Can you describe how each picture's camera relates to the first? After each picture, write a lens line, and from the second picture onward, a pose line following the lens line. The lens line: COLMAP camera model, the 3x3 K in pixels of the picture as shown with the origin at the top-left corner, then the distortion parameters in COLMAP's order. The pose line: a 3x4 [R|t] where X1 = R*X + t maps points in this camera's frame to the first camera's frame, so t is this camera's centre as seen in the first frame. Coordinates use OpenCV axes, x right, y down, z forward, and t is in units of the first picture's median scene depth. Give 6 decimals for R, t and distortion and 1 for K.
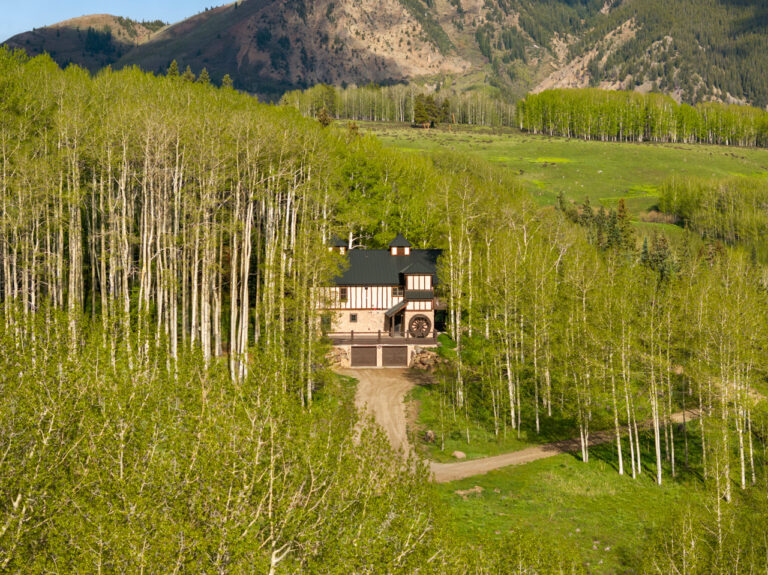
lens RADIAL K [[1634.3, 0, 387.8], [0, 1634.3, 292.0], [0, 0, 1]] dist [-0.072704, 0.000000]
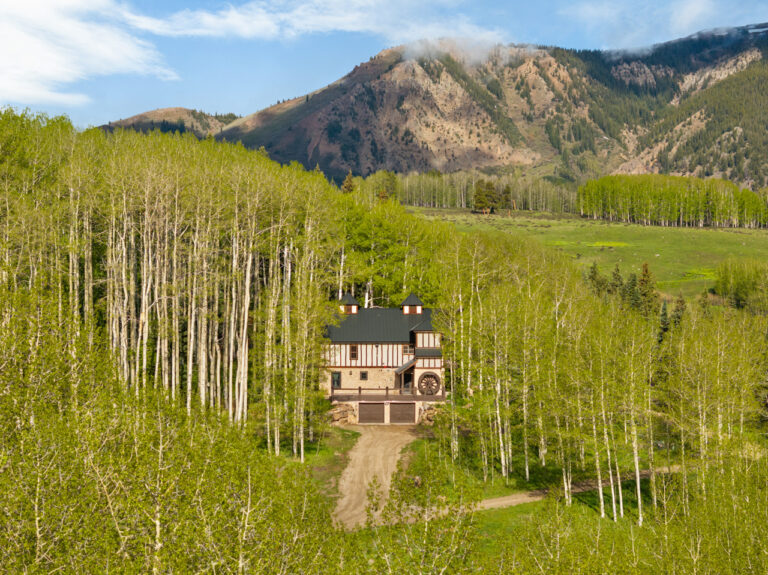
lens RADIAL K [[1634.4, 0, 381.4], [0, 1634.4, 282.5], [0, 0, 1]] dist [-0.077663, 0.000000]
pose [[0.998725, 0.001145, -0.050470, 0.033645], [-0.004350, 0.997976, -0.063437, 0.018748], [0.050295, 0.063576, 0.996709, 0.001098]]
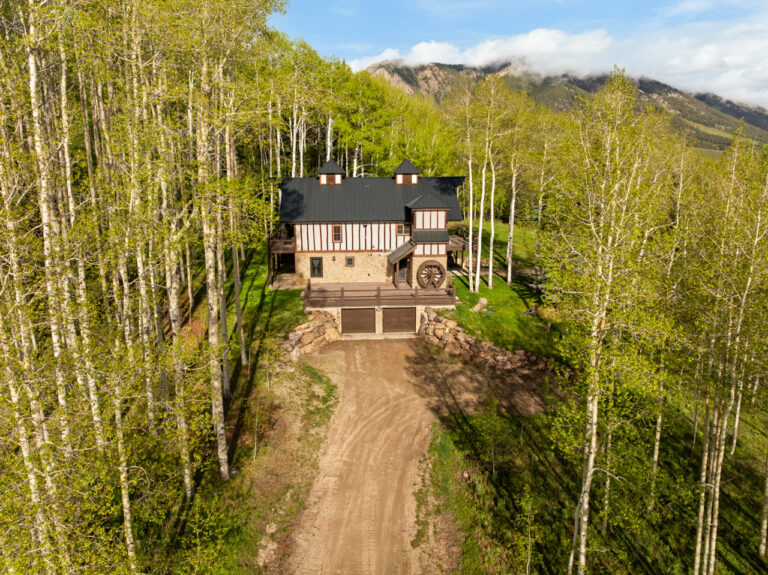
lens RADIAL K [[552.0, 0, 387.2], [0, 552.0, 289.2], [0, 0, 1]] dist [-0.009257, -0.003062]
pose [[0.999700, 0.001952, -0.024396, 0.003995], [0.002257, 0.985215, 0.171307, -0.015289], [0.024370, -0.171311, 0.984916, 0.606547]]
